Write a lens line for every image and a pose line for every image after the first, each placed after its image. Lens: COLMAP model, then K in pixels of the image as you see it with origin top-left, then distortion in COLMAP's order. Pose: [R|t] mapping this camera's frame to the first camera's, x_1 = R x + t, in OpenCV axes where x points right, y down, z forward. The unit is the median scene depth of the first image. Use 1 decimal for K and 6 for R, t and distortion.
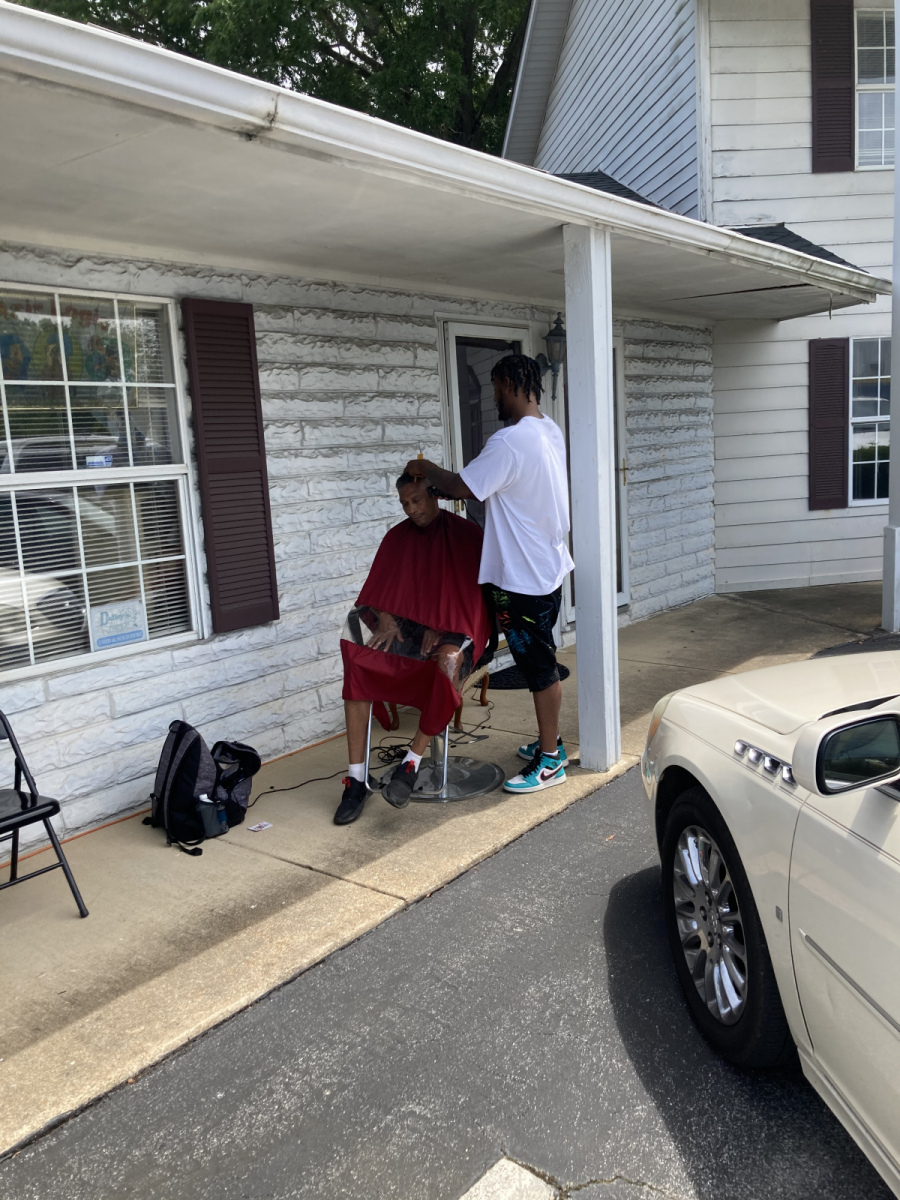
lens RADIAL K [[1017.8, 0, 435.4], [0, 1017.8, 564.2], [0, 0, 1]] dist [-0.017744, 0.061928]
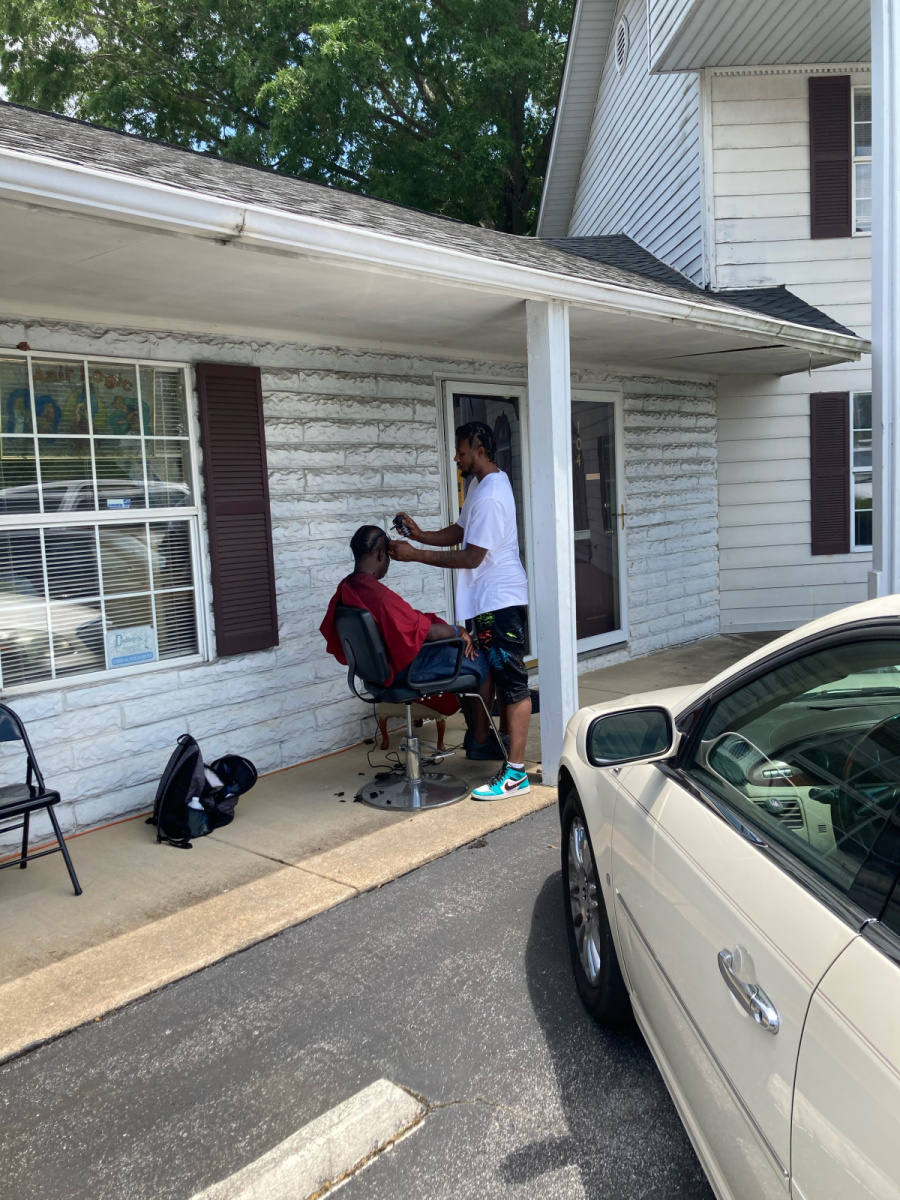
lens RADIAL K [[1010.3, 0, 441.0], [0, 1010.3, 547.0], [0, 0, 1]] dist [0.011598, 0.008905]
pose [[0.998329, 0.010636, -0.056790, 0.101415], [-0.013974, 0.998177, -0.058716, 0.010300], [0.056062, 0.059411, 0.996658, -0.122084]]
